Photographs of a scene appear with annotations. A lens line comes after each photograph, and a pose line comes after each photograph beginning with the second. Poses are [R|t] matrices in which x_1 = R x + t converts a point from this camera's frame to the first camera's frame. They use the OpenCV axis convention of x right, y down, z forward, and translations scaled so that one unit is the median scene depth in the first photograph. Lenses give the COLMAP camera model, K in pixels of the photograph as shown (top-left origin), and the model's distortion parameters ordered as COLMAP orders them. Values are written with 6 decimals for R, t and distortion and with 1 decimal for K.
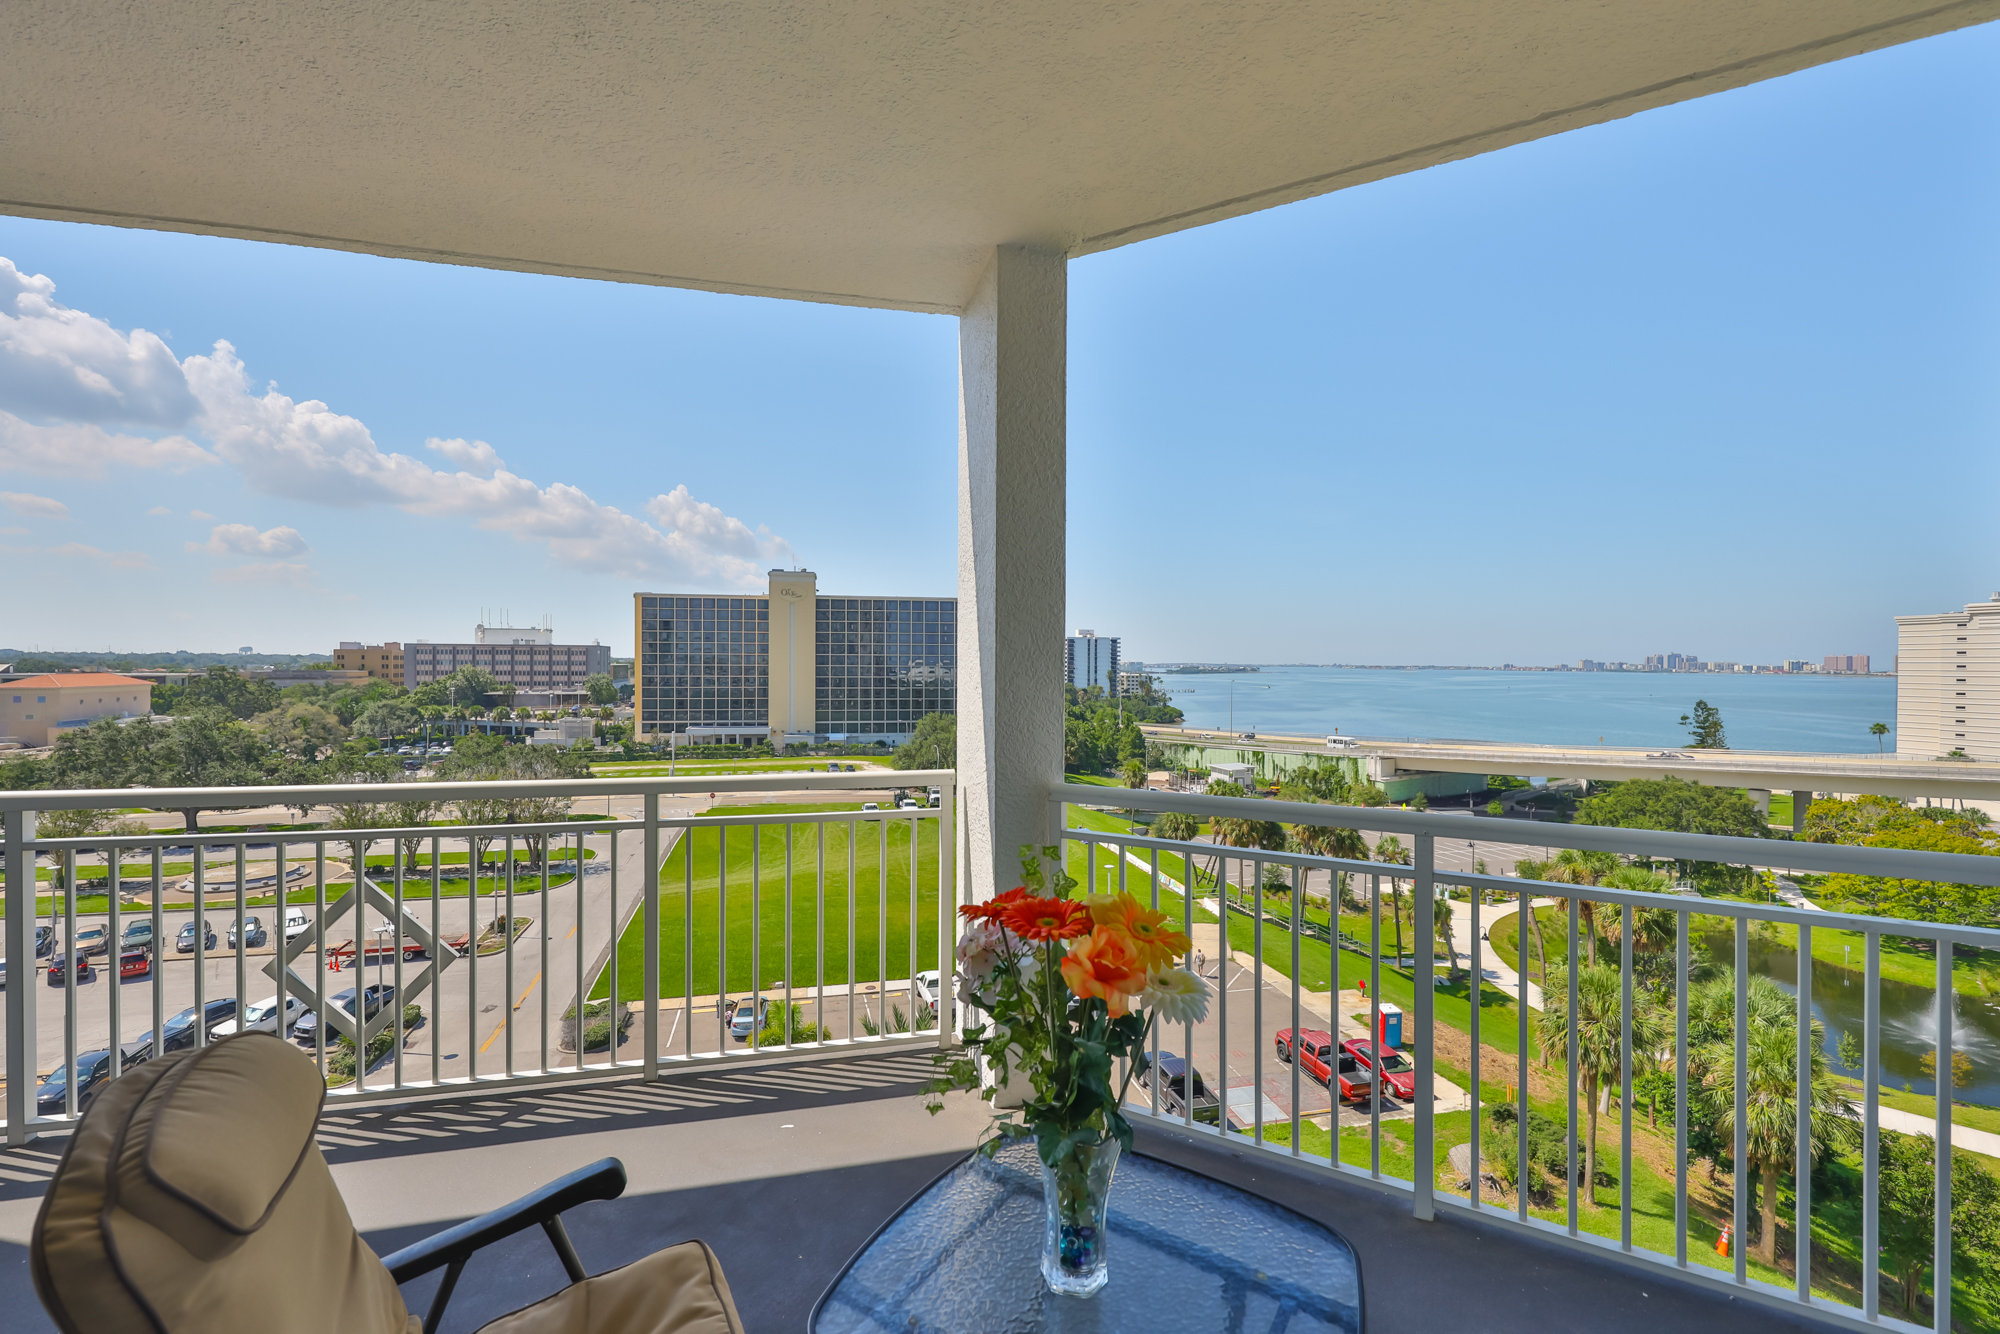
lens RADIAL K [[850.8, 0, 1007.6], [0, 850.8, 669.0], [0, 0, 1]] dist [-0.005685, 0.001324]
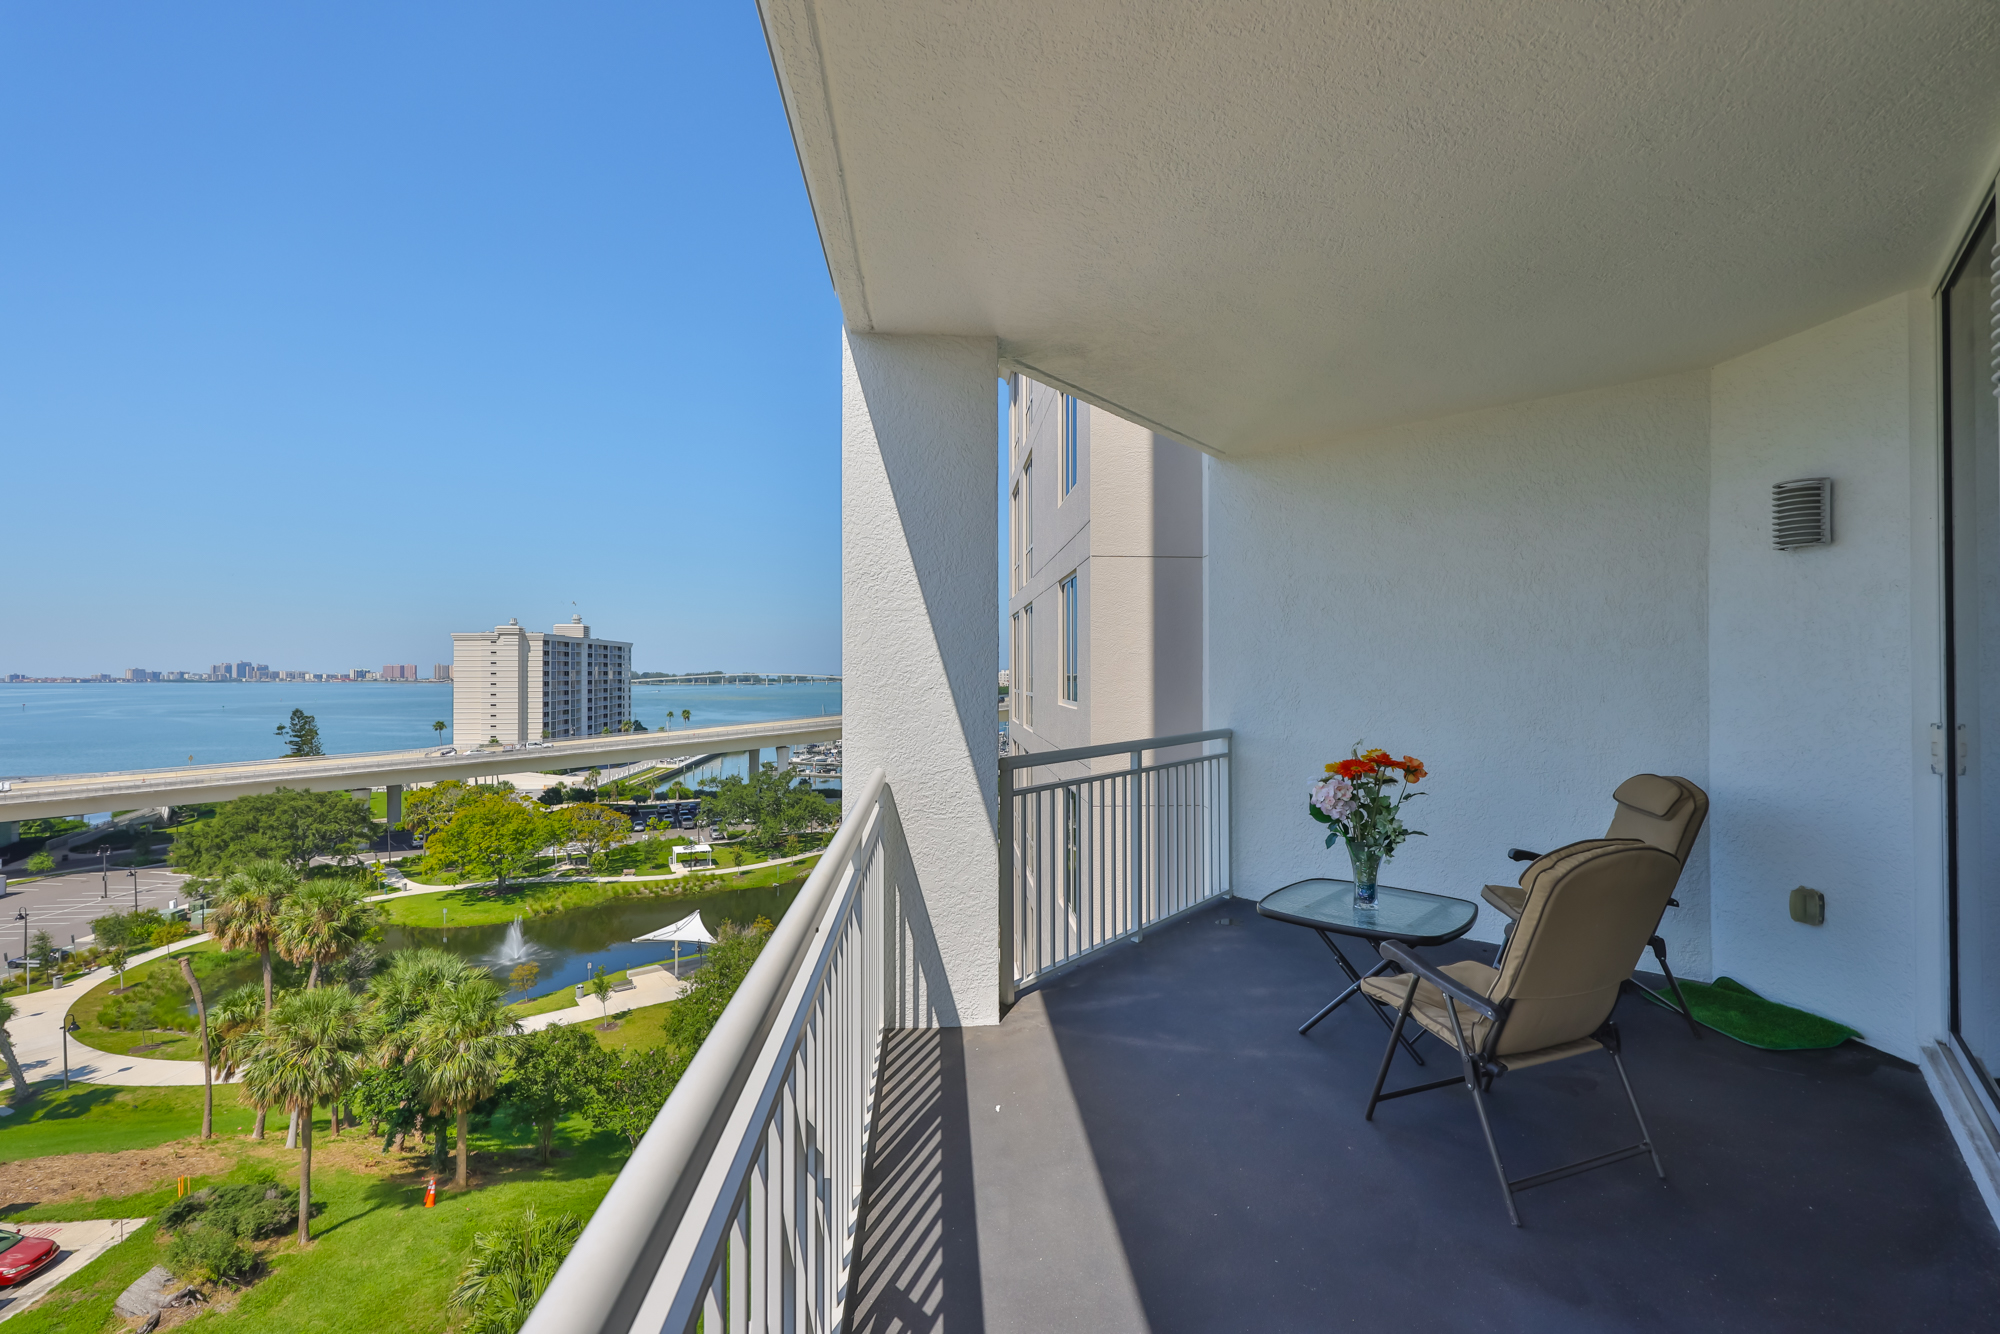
lens RADIAL K [[850.8, 0, 989.1], [0, 850.8, 653.5], [0, 0, 1]] dist [-0.005685, 0.001324]
pose [[0.176678, 0.016240, 0.984135, -0.108573], [0.012380, 0.999748, -0.018720, 0.000665], [-0.984191, 0.015491, 0.176432, 0.068251]]
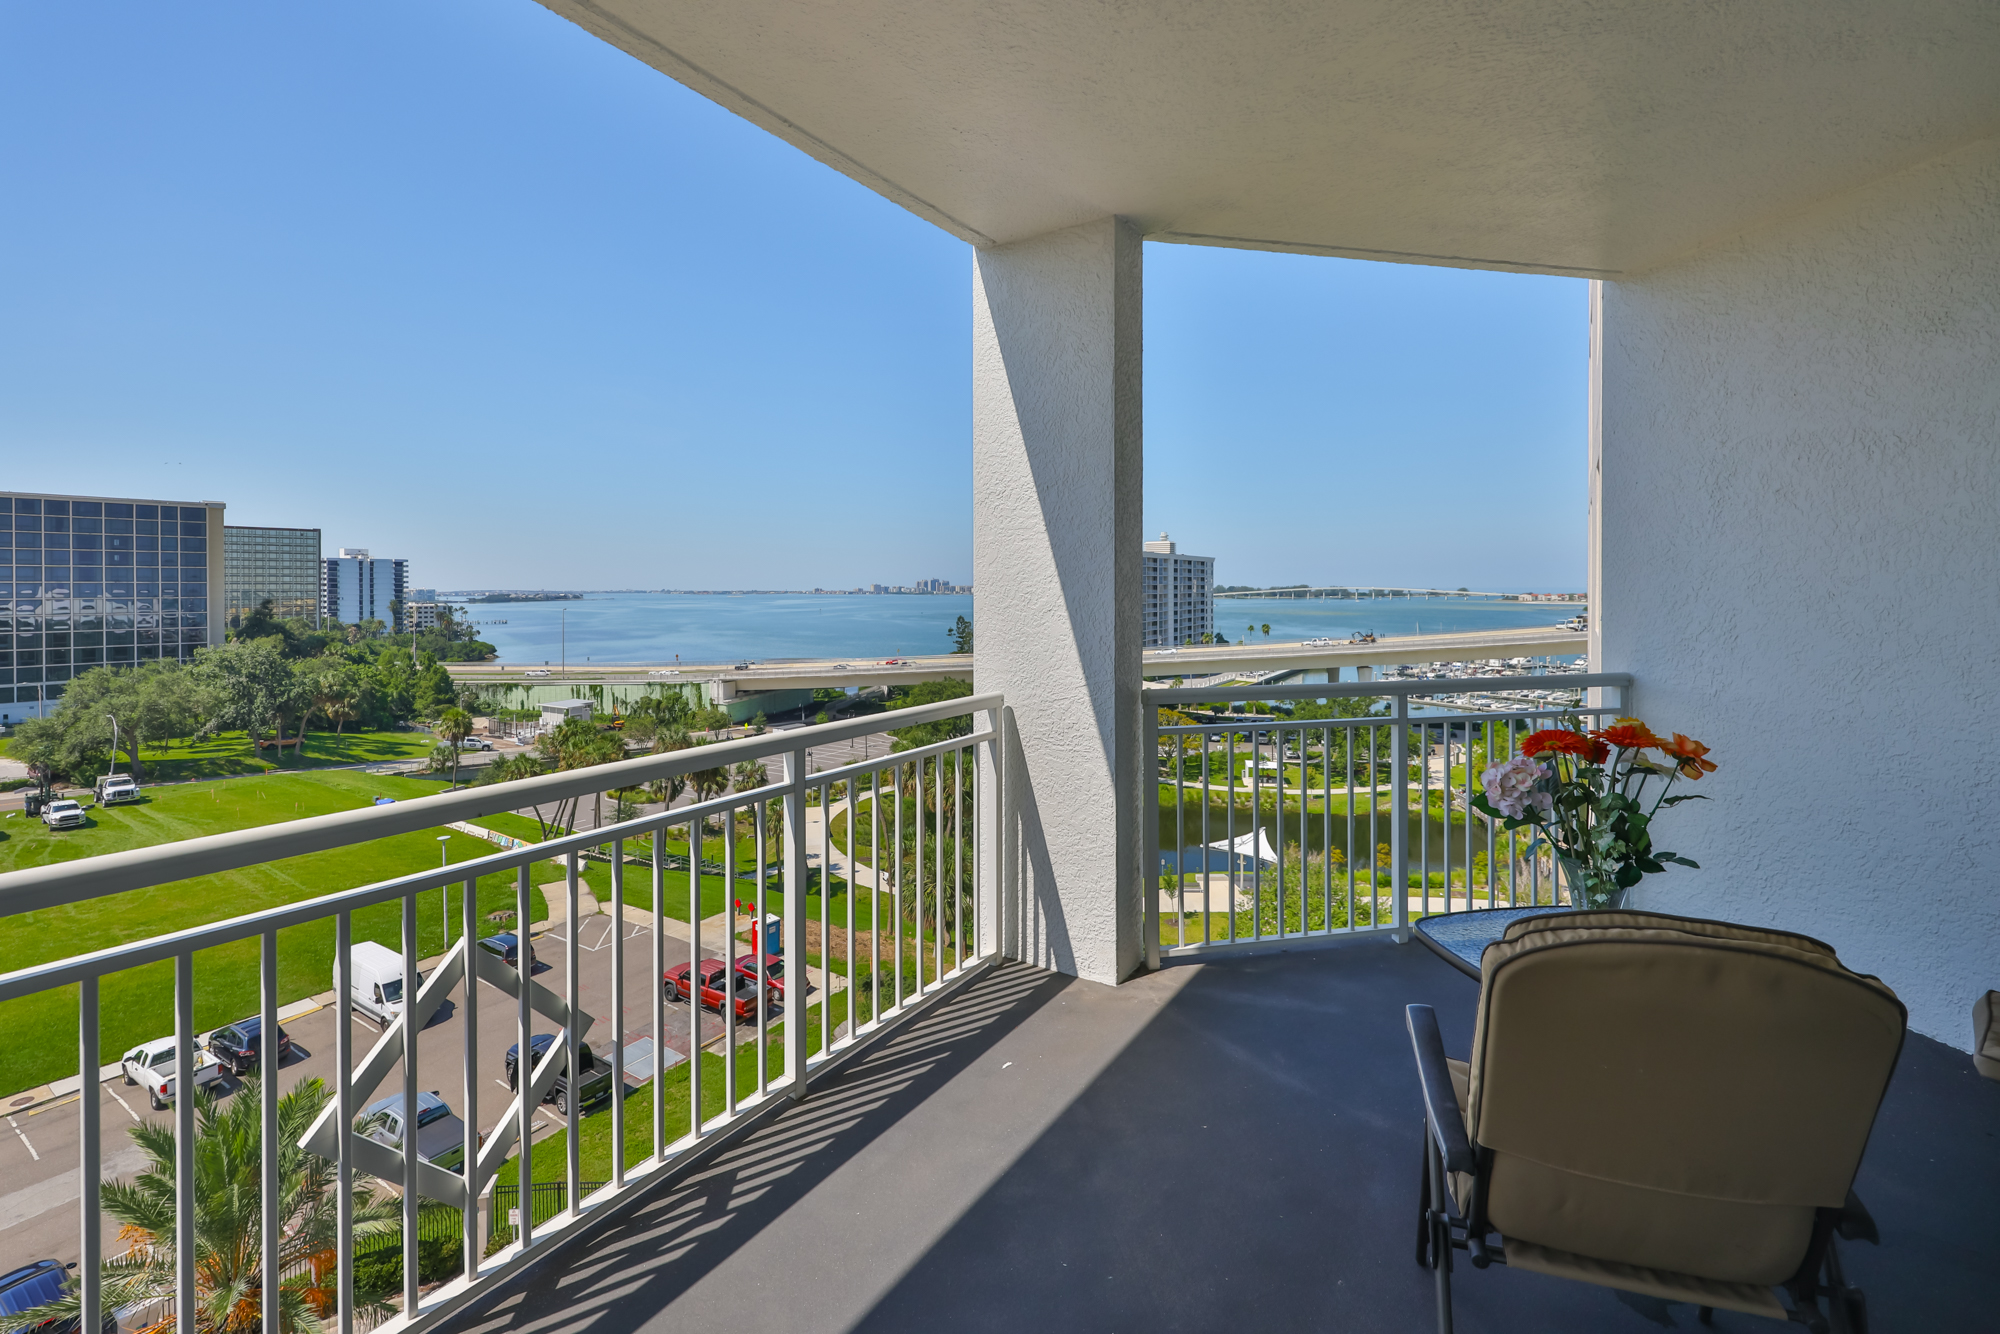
lens RADIAL K [[850.8, 0, 1013.8], [0, 850.8, 575.5], [0, 0, 1]] dist [-0.005685, 0.001324]
pose [[0.726656, 0.003144, 0.686994, -0.076347], [0.012957, 0.999749, -0.018281, 0.000623], [-0.686879, 0.022185, 0.726433, 0.023611]]
